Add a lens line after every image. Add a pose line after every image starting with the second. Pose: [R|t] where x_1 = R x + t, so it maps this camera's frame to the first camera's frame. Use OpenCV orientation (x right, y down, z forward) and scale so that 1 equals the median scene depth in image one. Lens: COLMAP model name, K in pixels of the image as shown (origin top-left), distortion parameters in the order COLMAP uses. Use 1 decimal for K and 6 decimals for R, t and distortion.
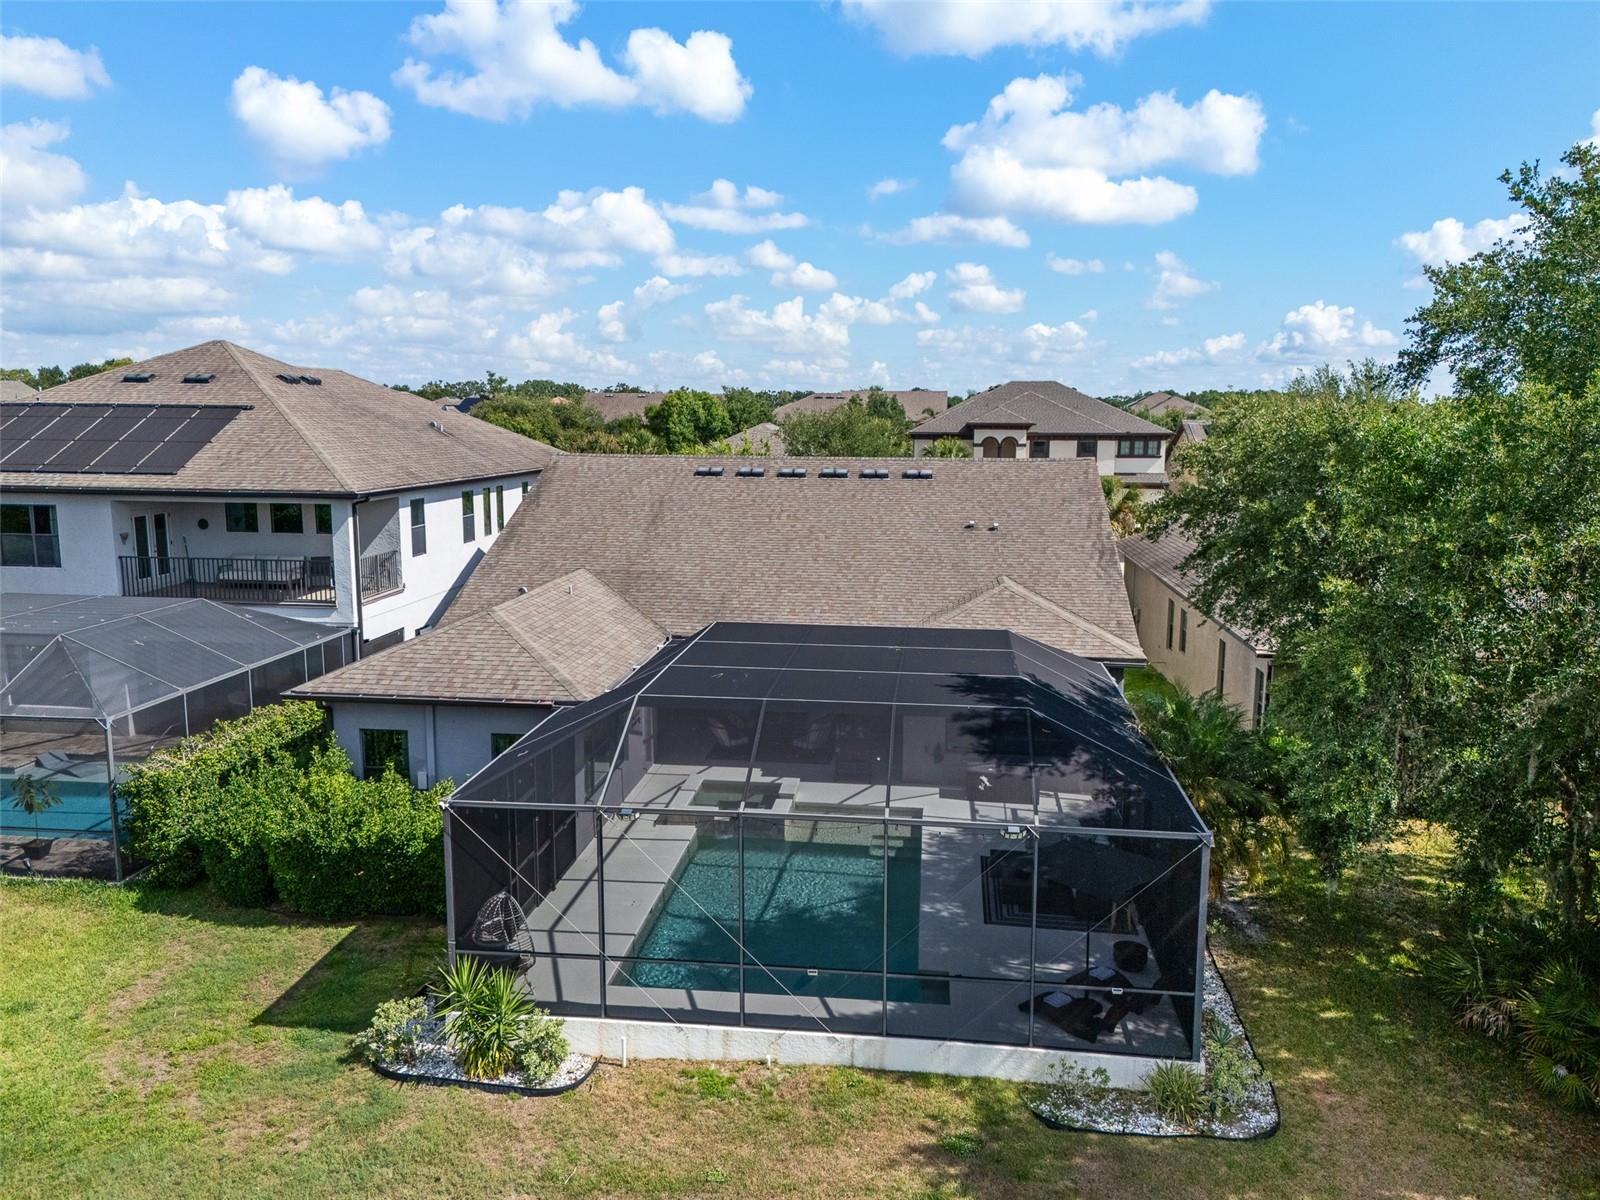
lens RADIAL K [[1190.3, 0, 771.8], [0, 1190.3, 603.8], [0, 0, 1]] dist [0.076394, -0.071537]
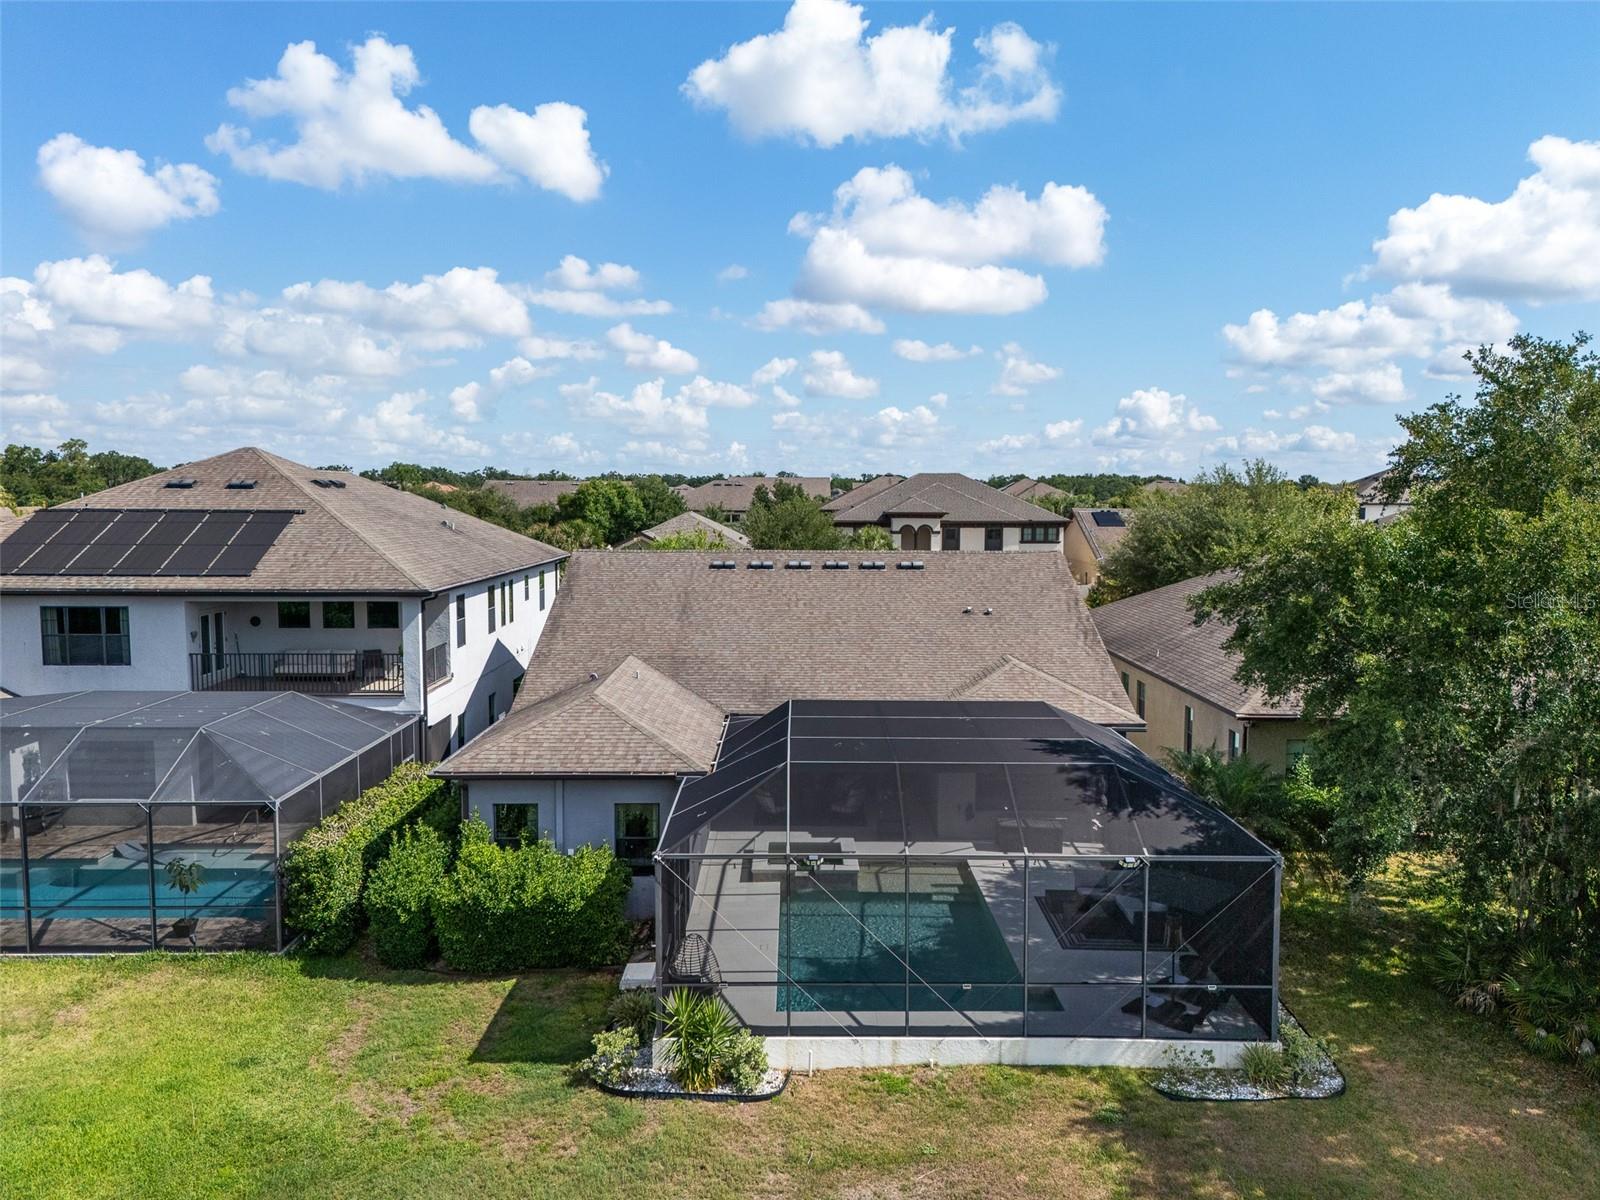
lens RADIAL K [[1190.3, 0, 771.8], [0, 1190.3, 603.8], [0, 0, 1]] dist [0.076394, -0.071537]
pose [[0.993242, -0.015140, 0.115066, -0.212116], [0.022720, 0.997636, -0.064857, -0.003741], [-0.113812, 0.067033, 0.991238, -0.150517]]
